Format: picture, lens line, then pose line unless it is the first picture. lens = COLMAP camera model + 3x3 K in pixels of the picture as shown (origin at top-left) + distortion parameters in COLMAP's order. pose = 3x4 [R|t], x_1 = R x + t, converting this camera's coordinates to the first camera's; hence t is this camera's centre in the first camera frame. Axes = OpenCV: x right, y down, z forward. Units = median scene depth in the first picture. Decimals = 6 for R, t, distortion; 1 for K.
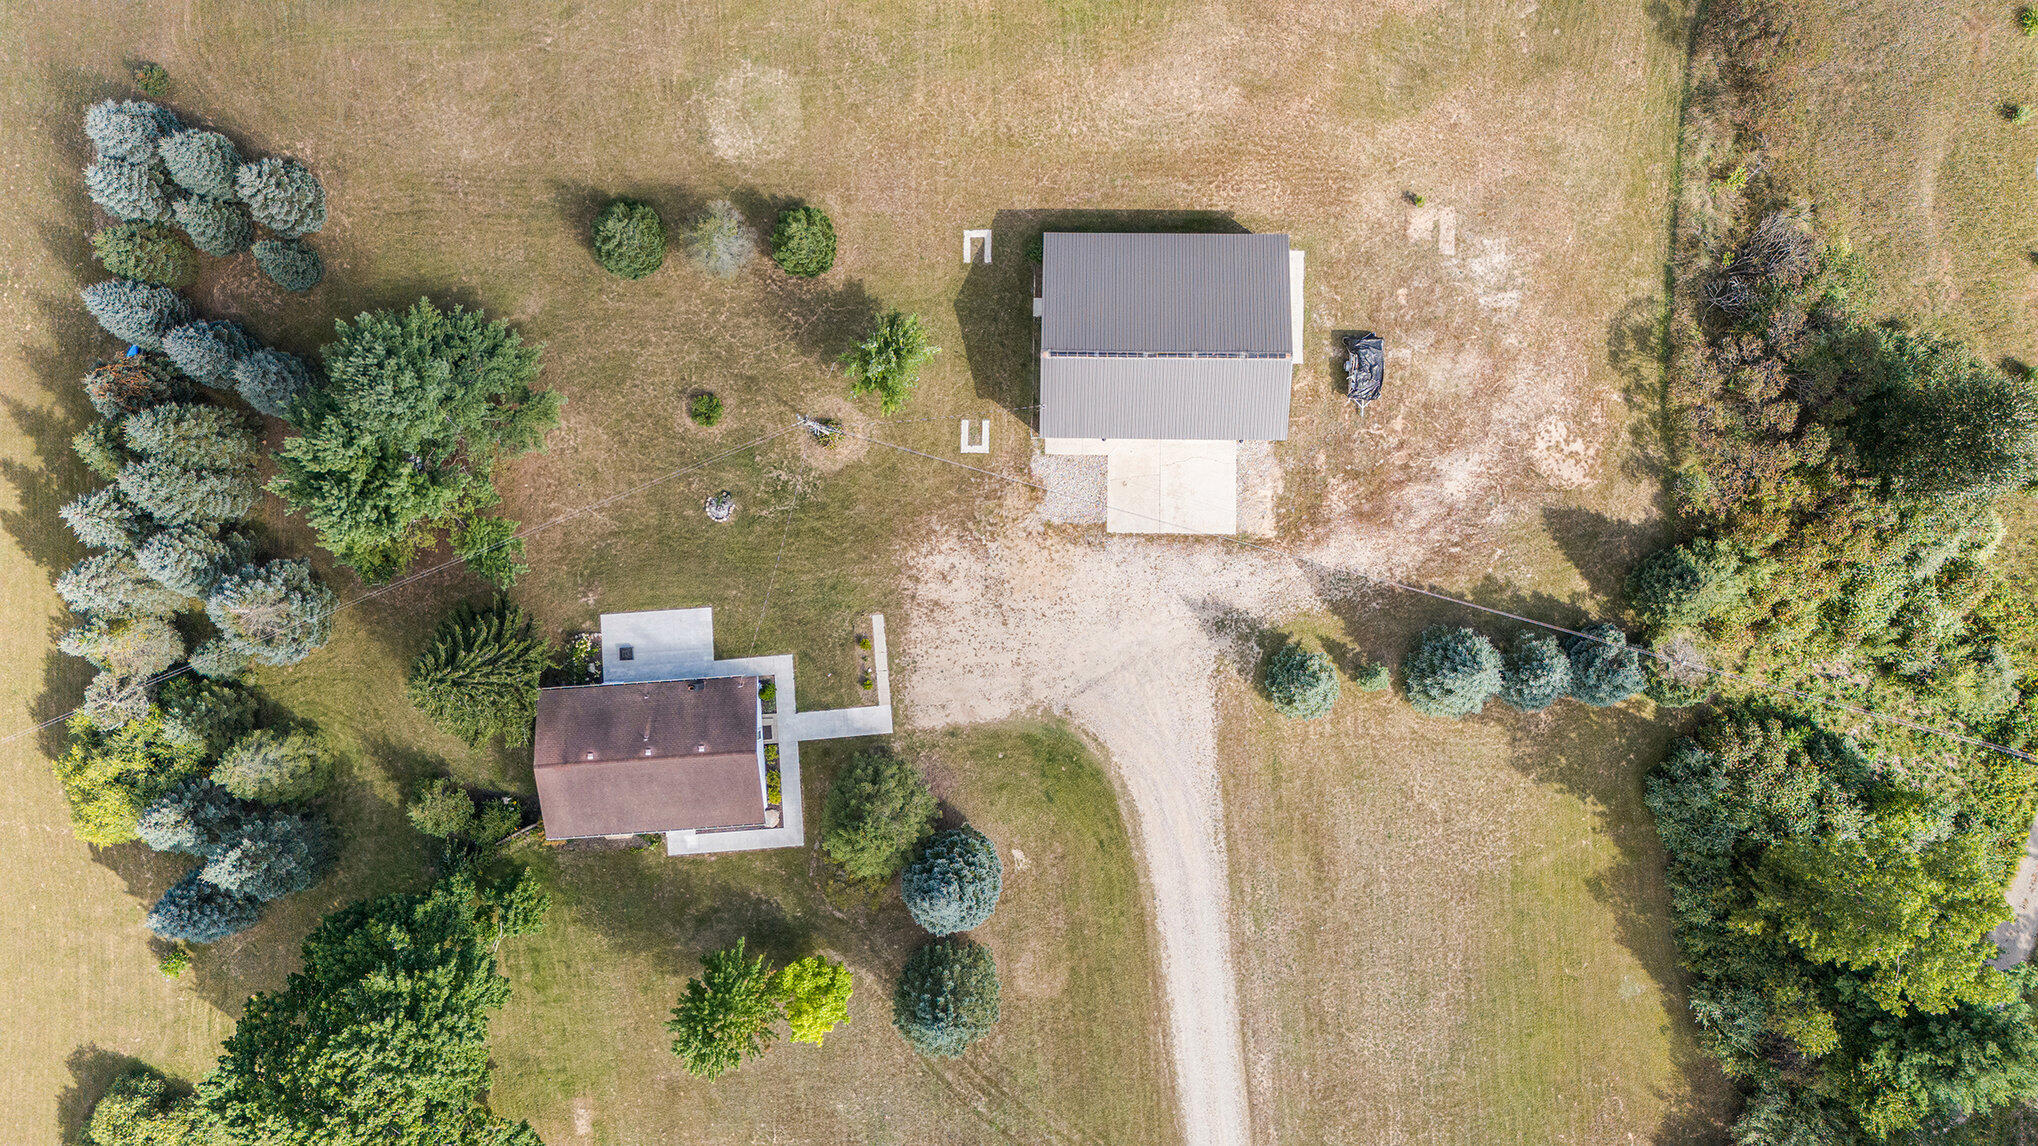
lens RADIAL K [[1457.0, 0, 1010.1], [0, 1457.0, 610.2], [0, 0, 1]] dist [0.112201, -0.115769]
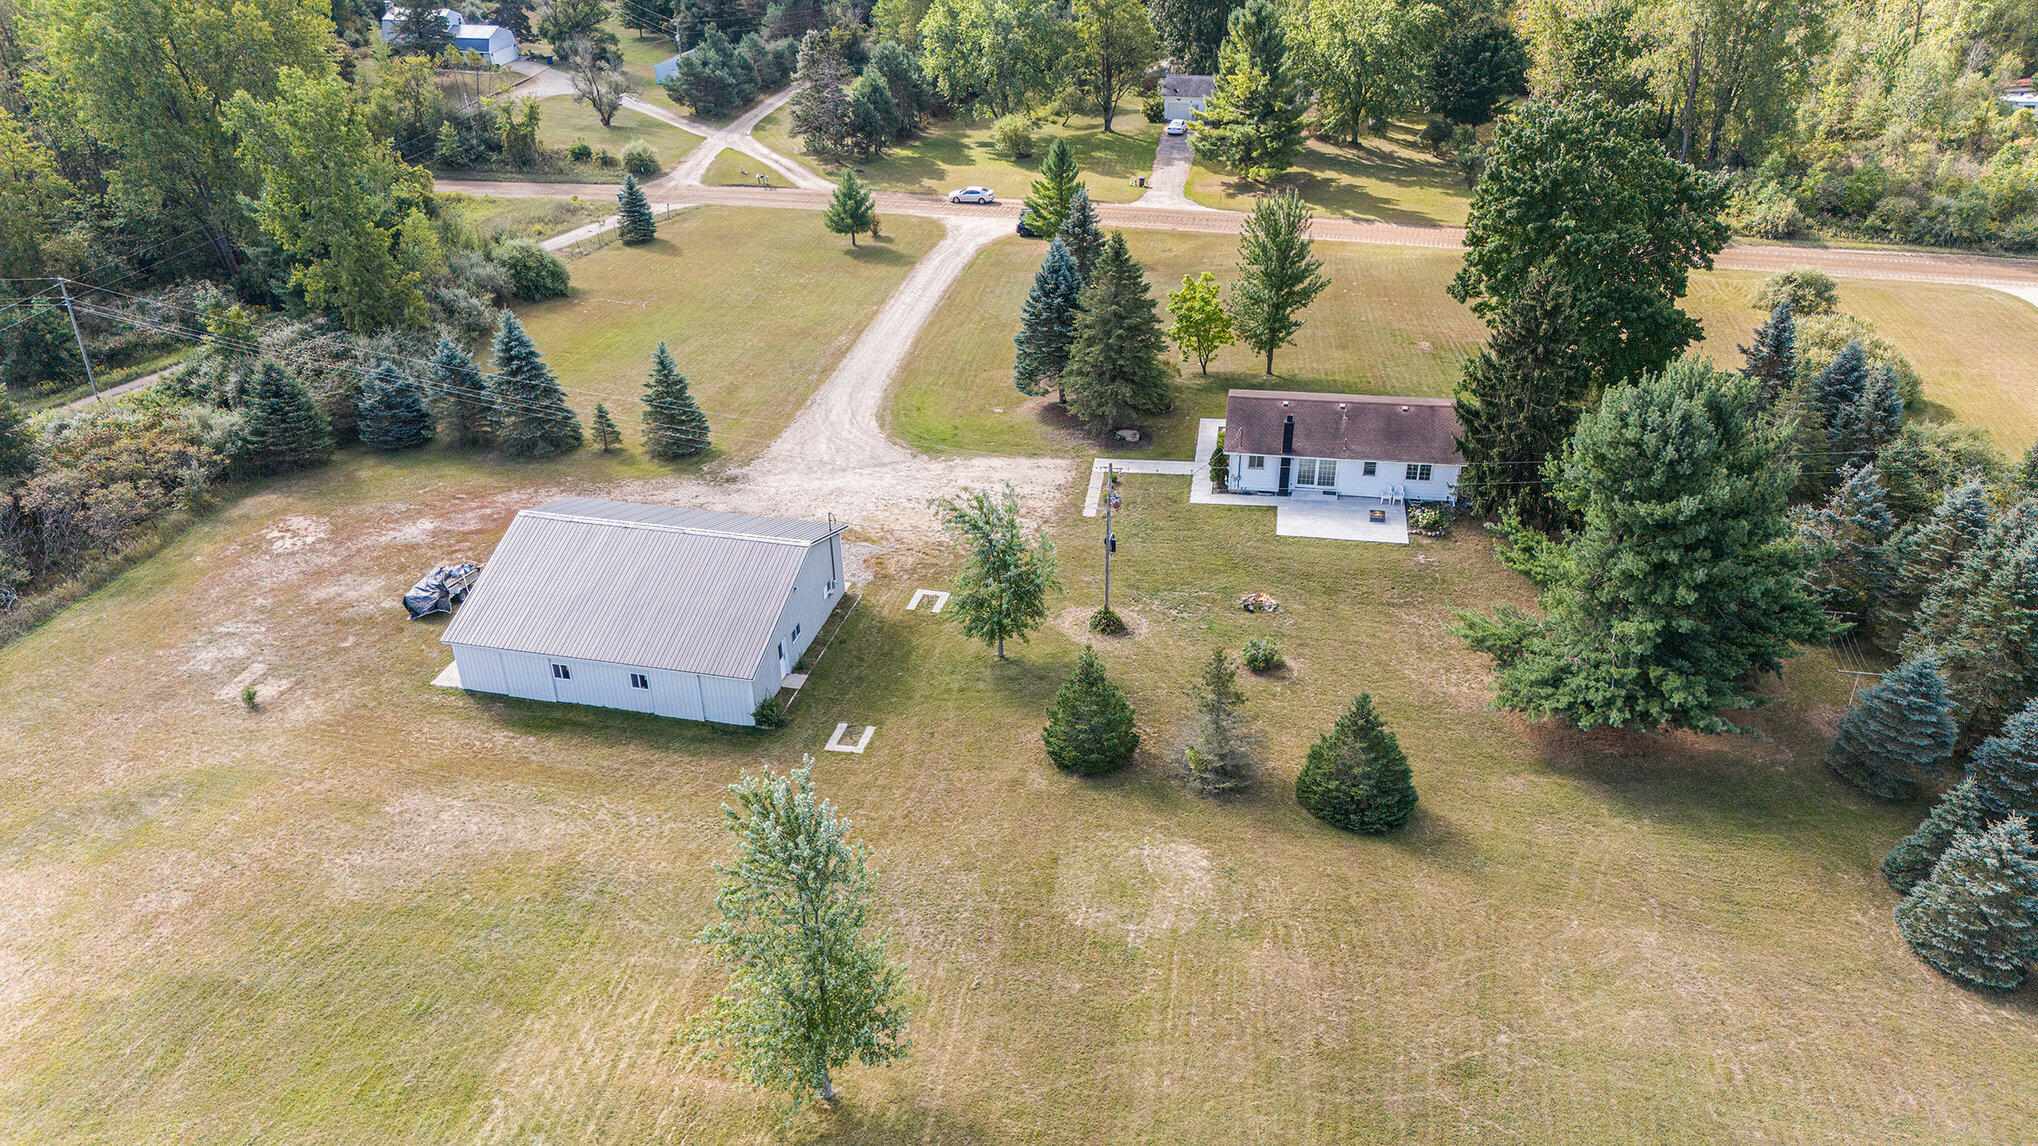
lens RADIAL K [[1491.6, 0, 1019.0], [0, 1491.6, 573.0], [0, 0, 1]] dist [0.070600, -0.077434]
pose [[-0.975444, -0.083573, 0.203776, -0.237612], [0.218868, -0.471245, 0.854415, -0.799179], [0.024622, 0.878034, 0.477964, 0.596809]]
